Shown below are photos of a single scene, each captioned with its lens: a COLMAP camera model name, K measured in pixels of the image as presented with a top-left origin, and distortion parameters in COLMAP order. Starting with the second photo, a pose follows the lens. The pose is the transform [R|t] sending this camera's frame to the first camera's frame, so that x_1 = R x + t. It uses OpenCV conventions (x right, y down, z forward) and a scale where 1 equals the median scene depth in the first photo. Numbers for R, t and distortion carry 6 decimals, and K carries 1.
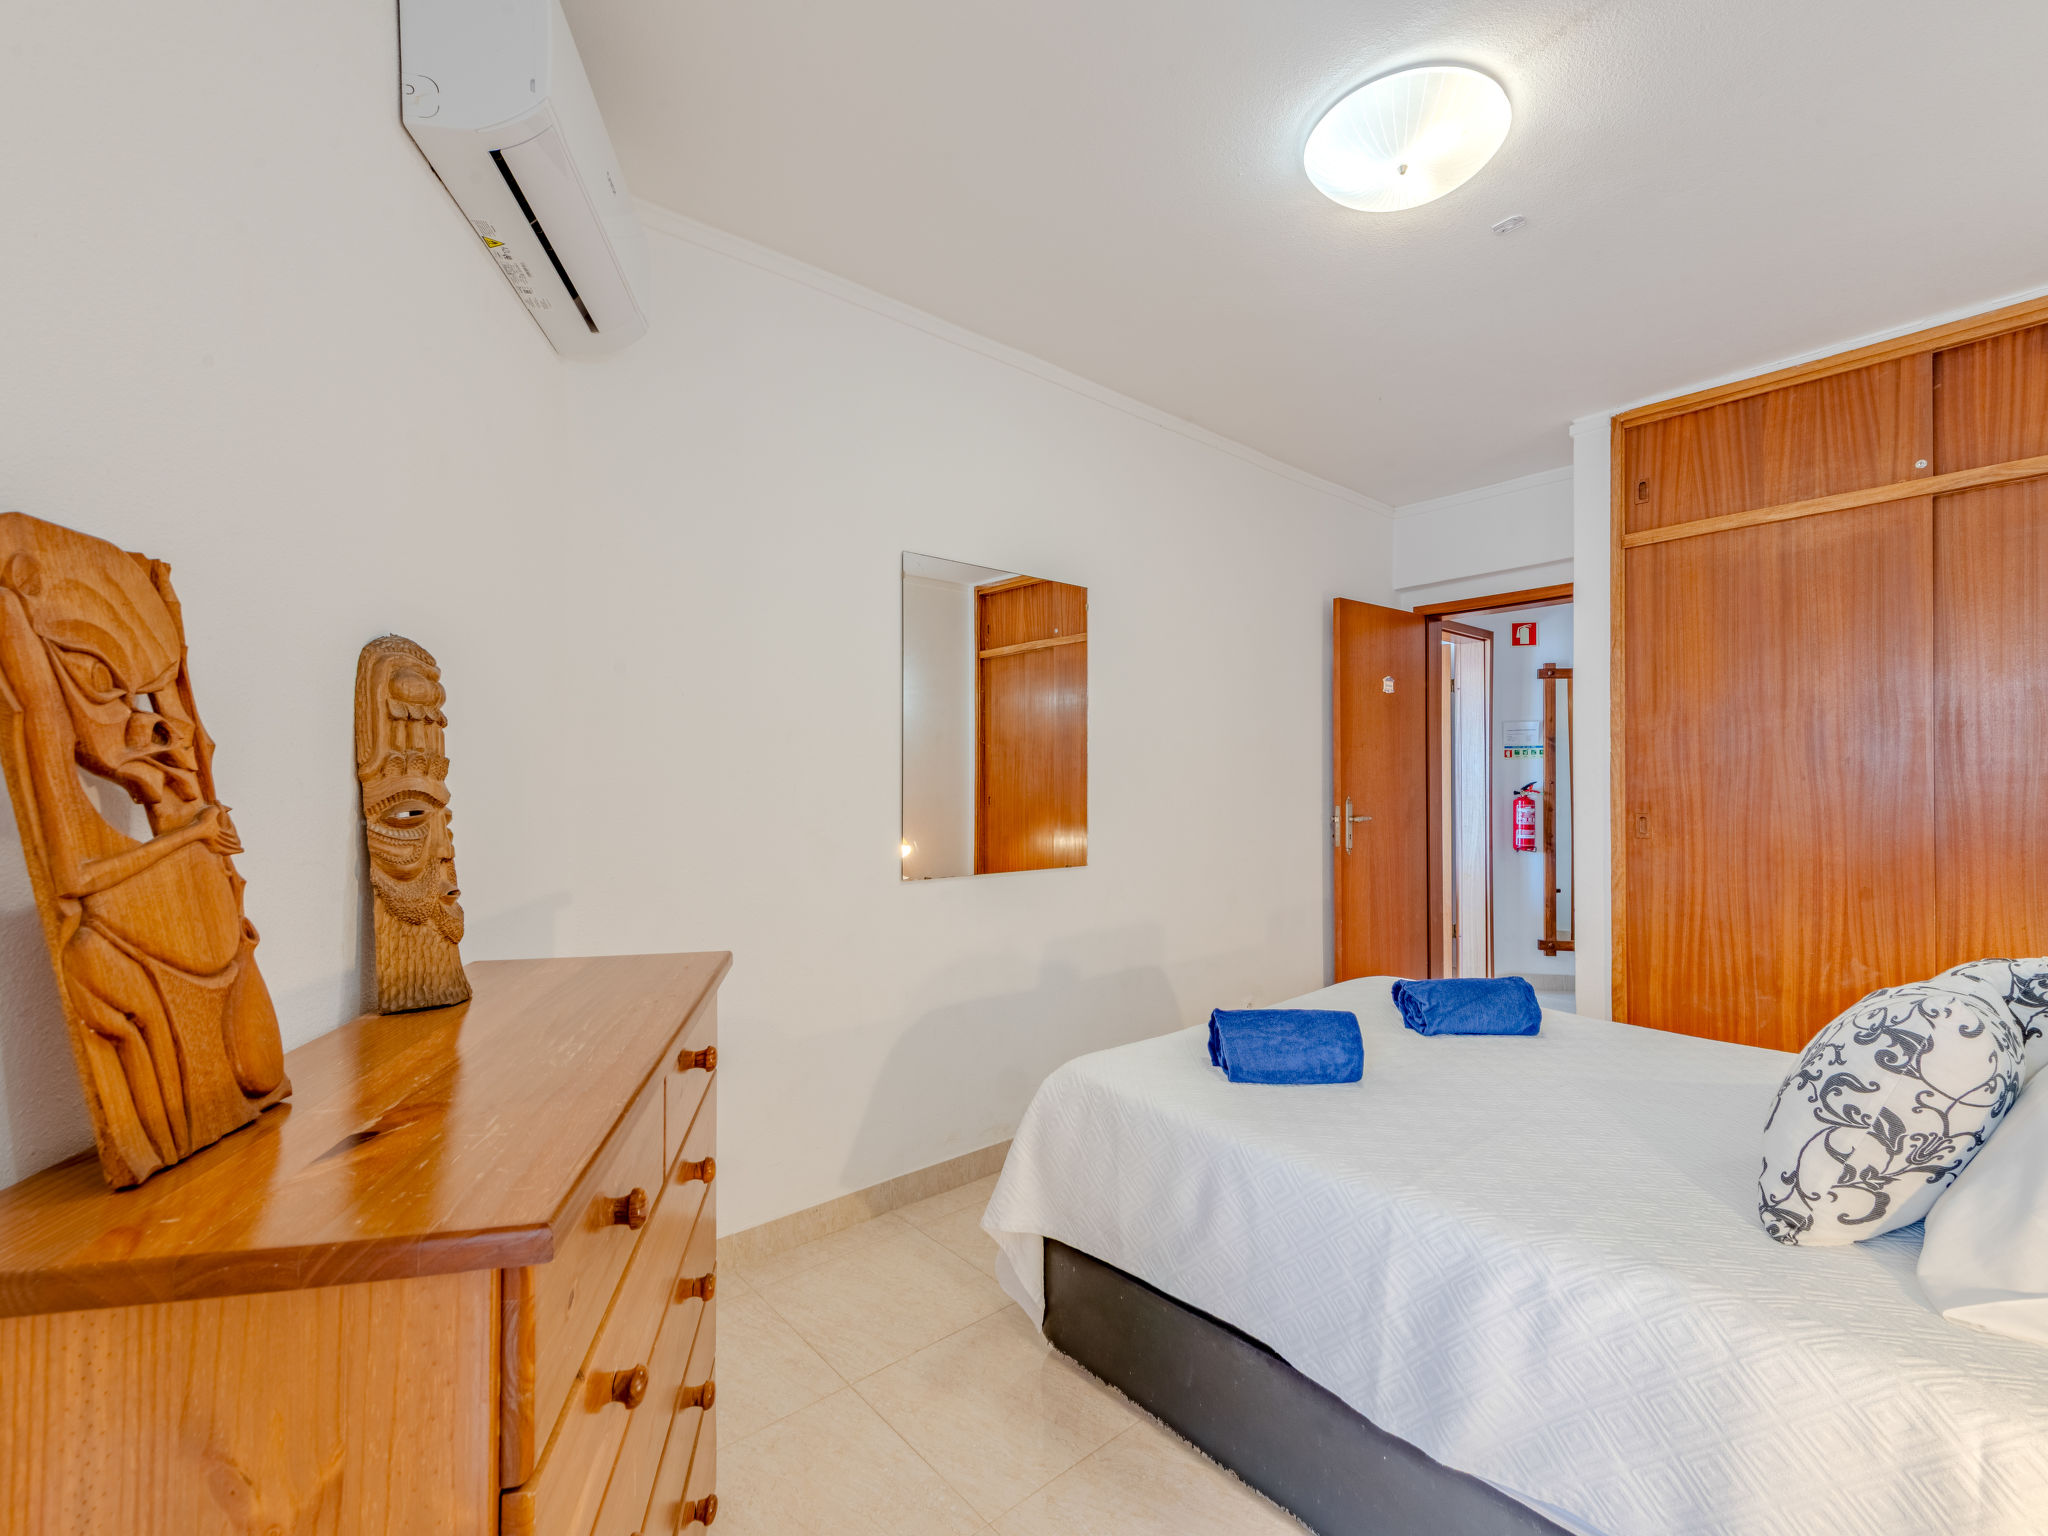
lens RADIAL K [[914.5, 0, 1023.2], [0, 914.5, 776.2], [0, 0, 1]] dist [0.013428, -0.000267]
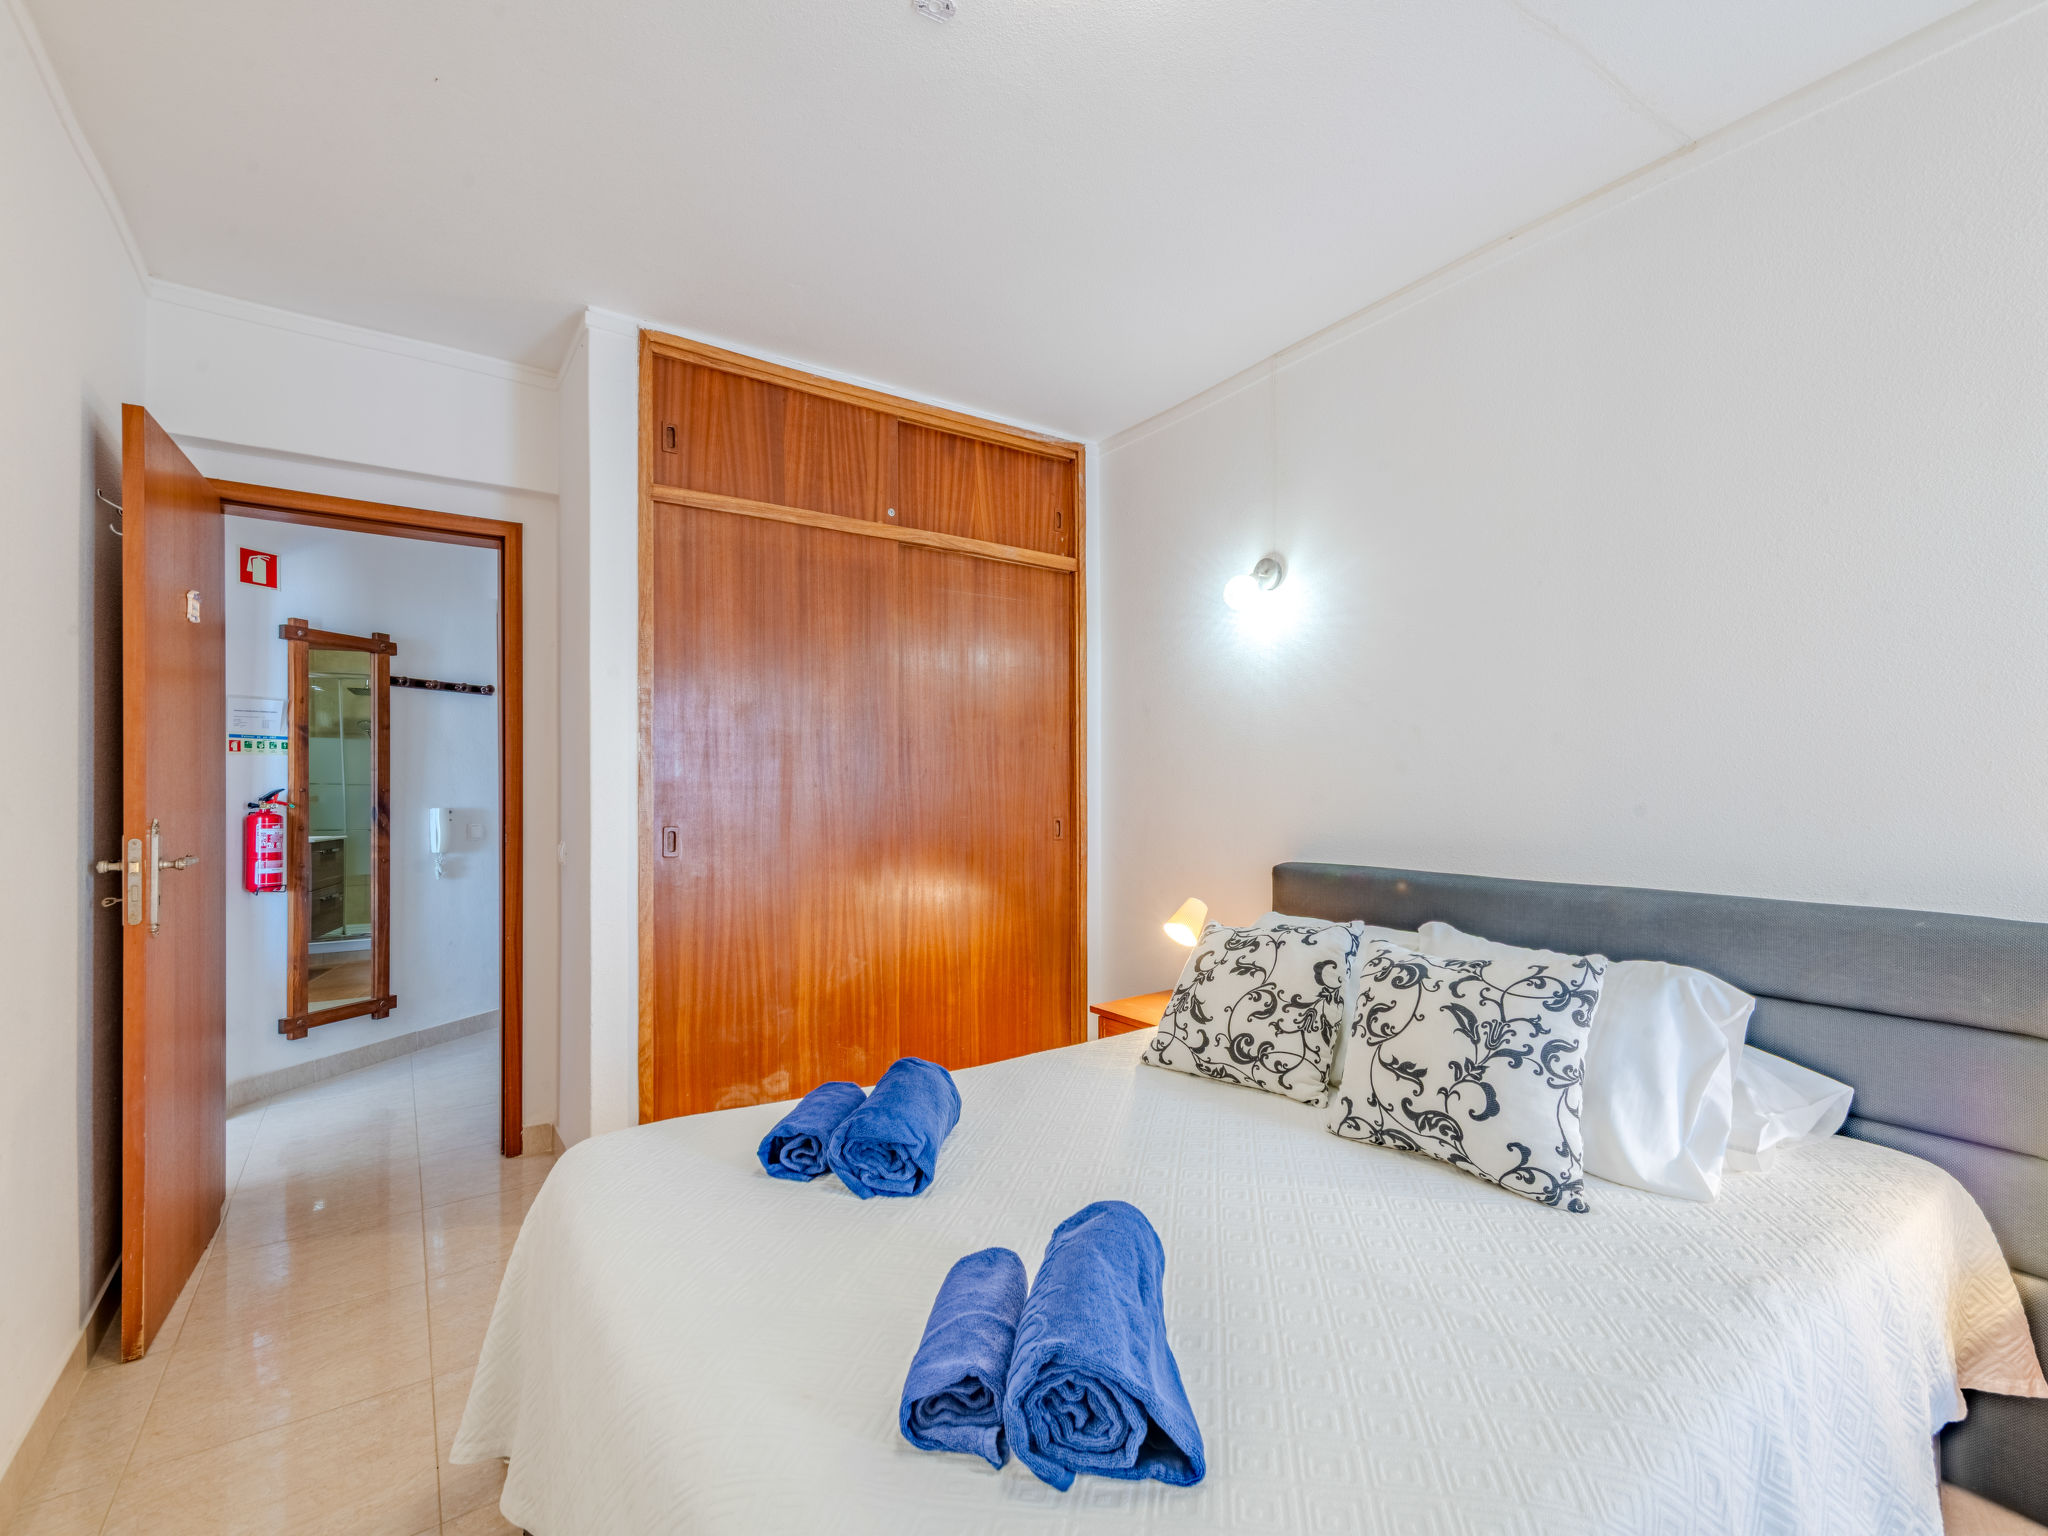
lens RADIAL K [[914.5, 0, 1024.2], [0, 914.5, 787.6], [0, 0, 1]] dist [0.013428, -0.000267]
pose [[0.083830, 0.000907, 0.996480, -0.128819], [-0.006000, 0.999982, -0.000406, 0.003453], [-0.996462, -0.005945, 0.083834, 0.634716]]
